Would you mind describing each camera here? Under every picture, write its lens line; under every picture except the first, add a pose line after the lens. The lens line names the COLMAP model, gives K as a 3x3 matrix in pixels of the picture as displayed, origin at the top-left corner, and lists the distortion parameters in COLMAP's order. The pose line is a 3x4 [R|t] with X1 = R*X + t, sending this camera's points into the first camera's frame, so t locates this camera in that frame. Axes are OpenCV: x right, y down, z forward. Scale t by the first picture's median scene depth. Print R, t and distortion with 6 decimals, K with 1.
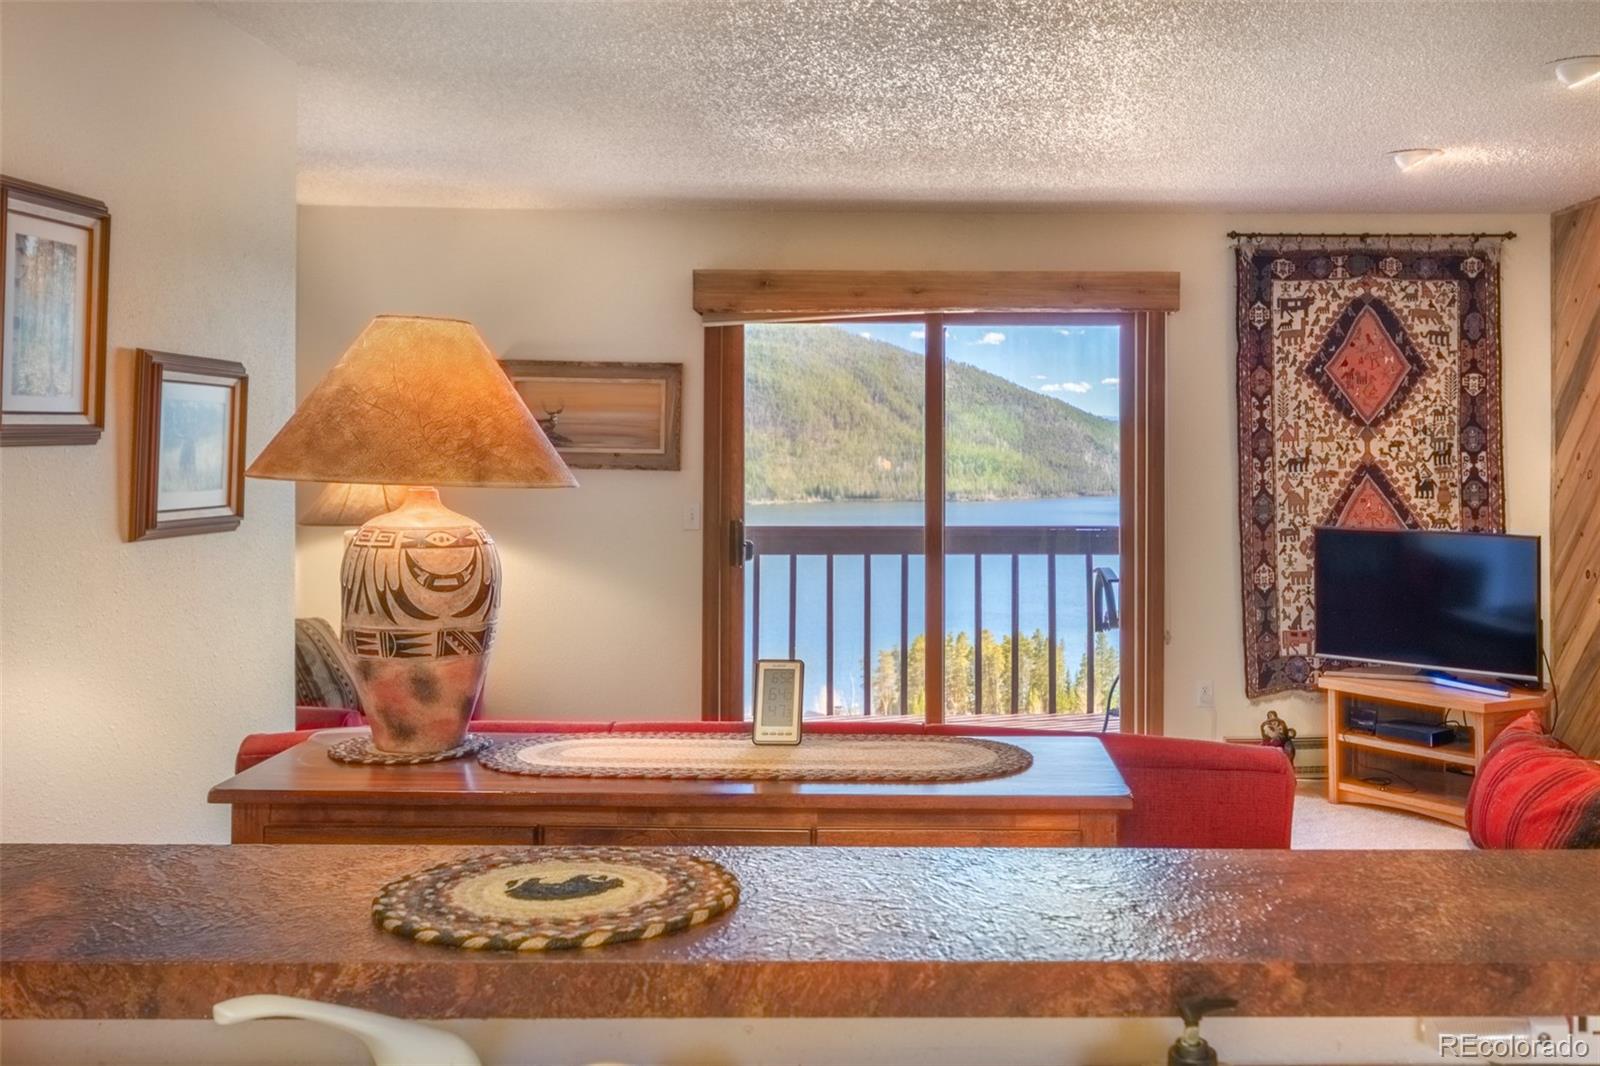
lens RADIAL K [[1516.7, 0, 875.0], [0, 1516.7, 429.3], [0, 0, 1]] dist [-0.012164, 0.000000]
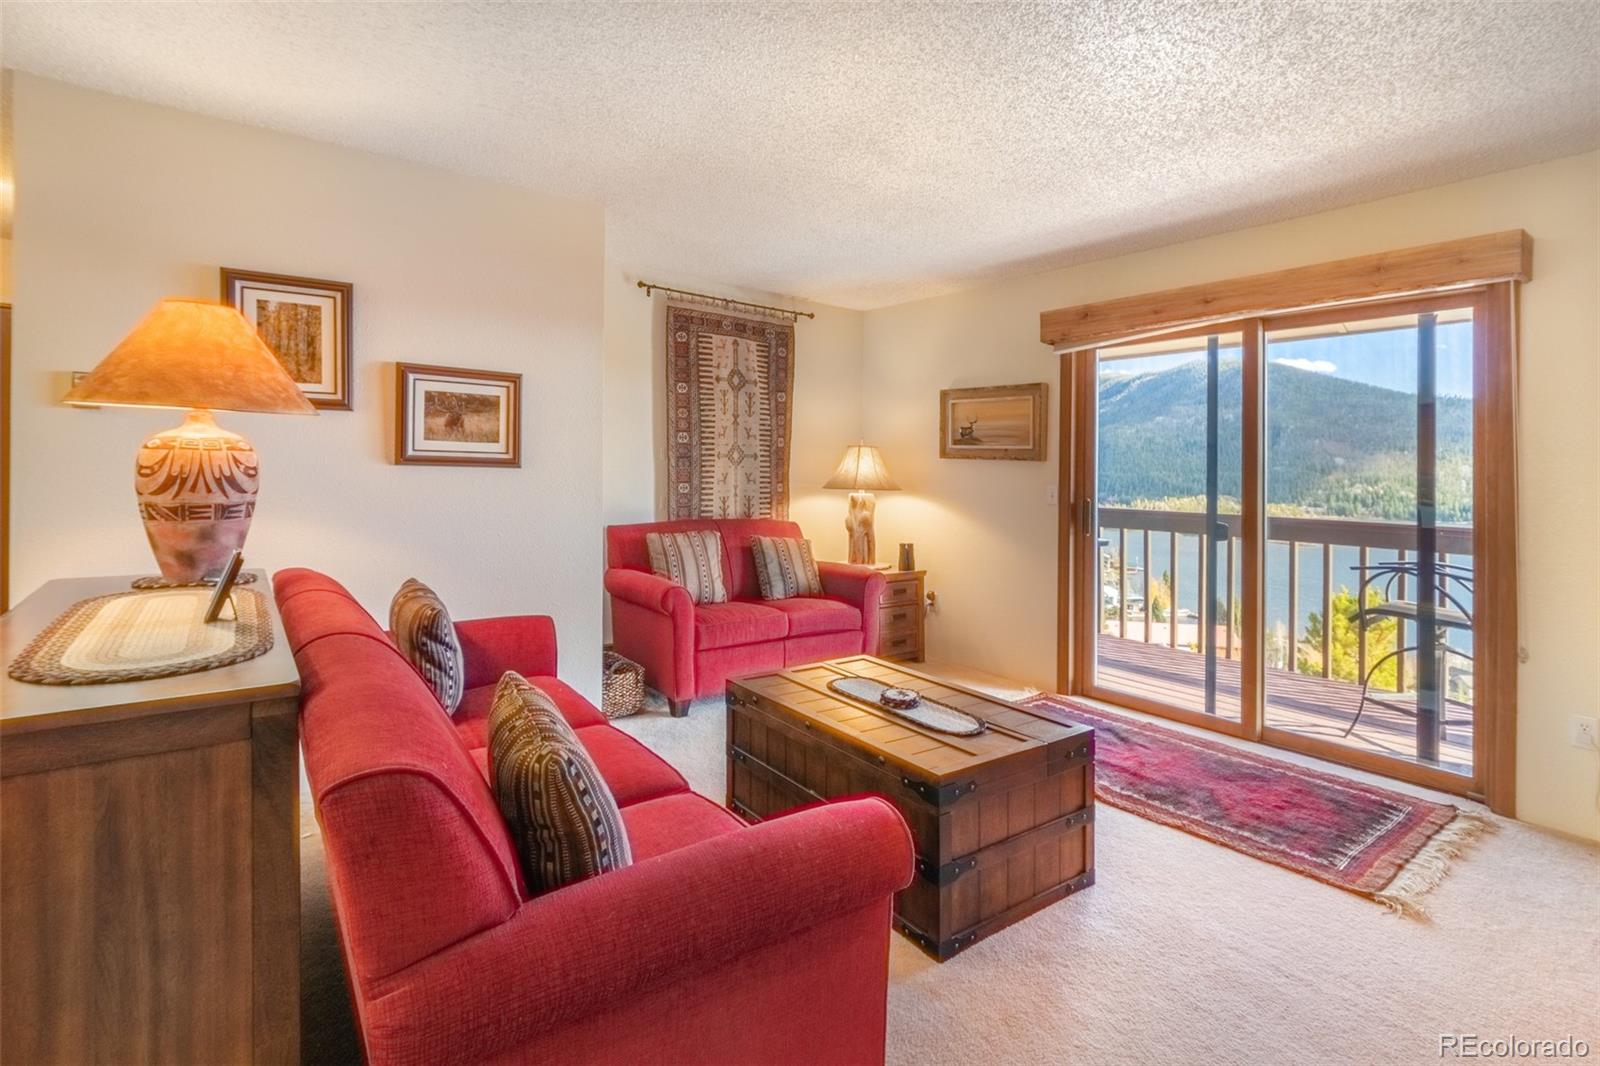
lens RADIAL K [[749.5, 0, 816.8], [0, 749.5, 464.4], [0, 0, 1]] dist [-0.006103, 0.002012]
pose [[0.614901, 0.004796, -0.788590, 0.282458], [-0.012001, 0.999923, -0.003276, 0.034952], [0.788513, 0.011478, 0.614911, 0.421023]]
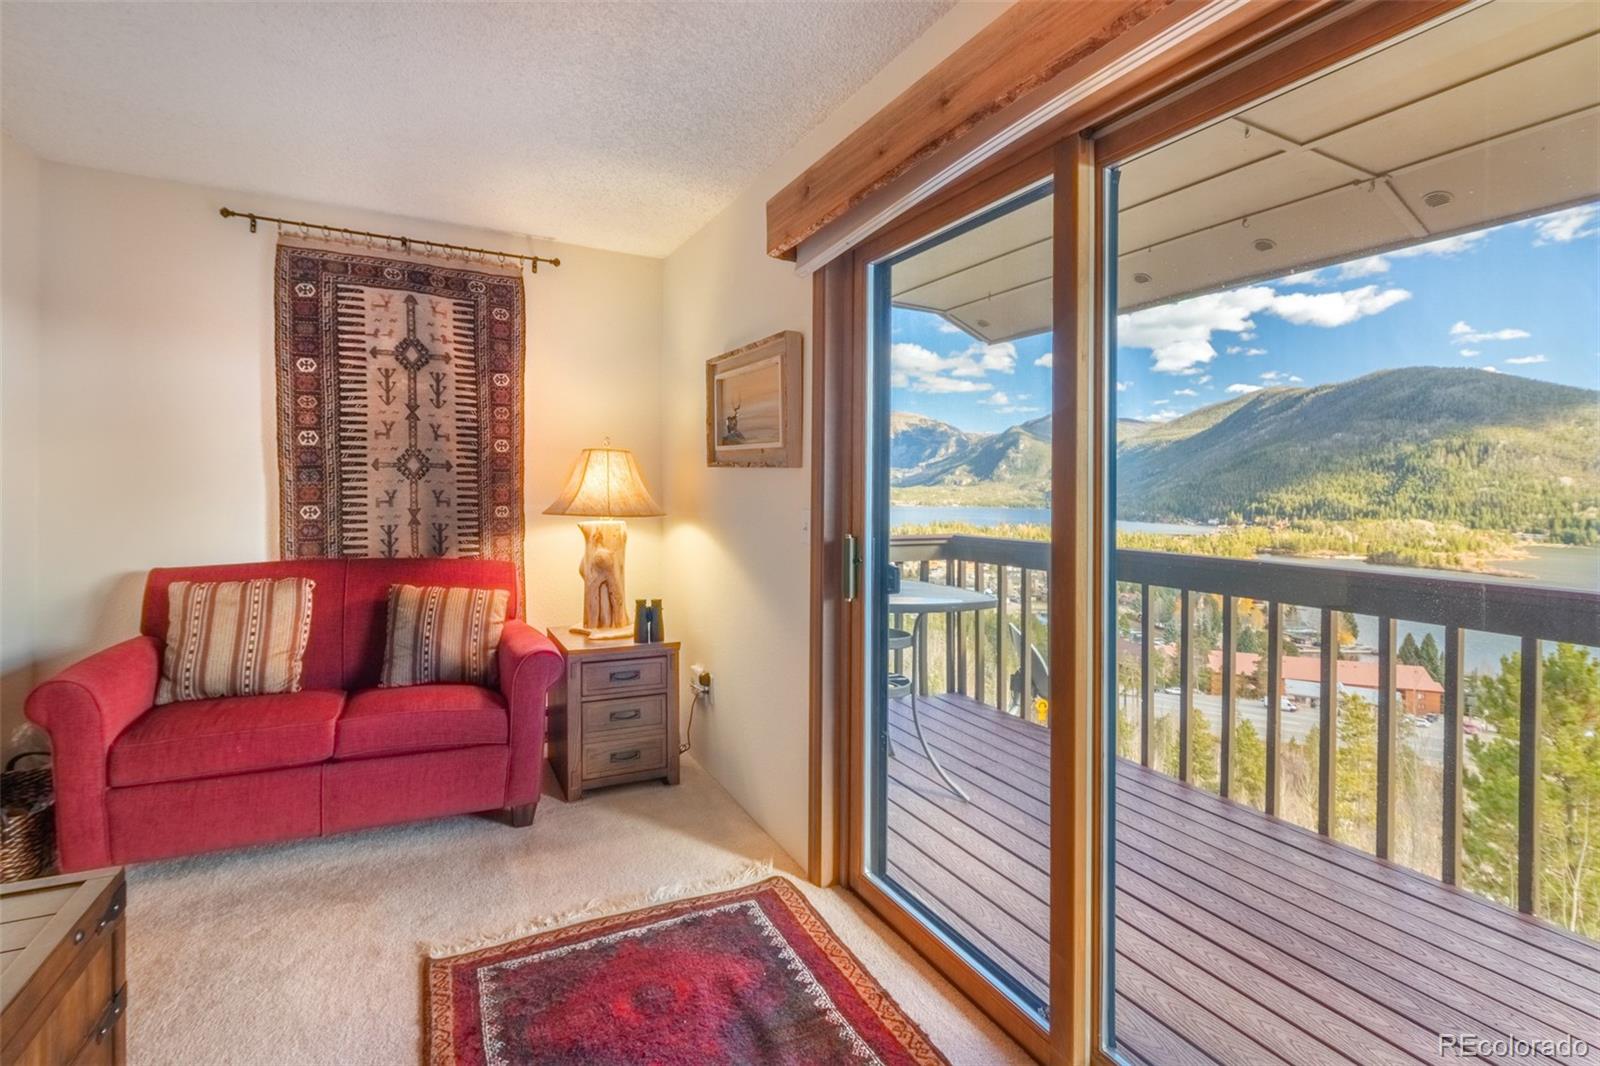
lens RADIAL K [[749.5, 0, 820.7], [0, 749.5, 483.0], [0, 0, 1]] dist [-0.006103, 0.002012]
pose [[0.468166, -0.001132, -0.883640, 0.223377], [-0.009441, 0.999936, -0.006283, 0.037674], [0.883590, 0.011284, 0.468125, 0.832475]]
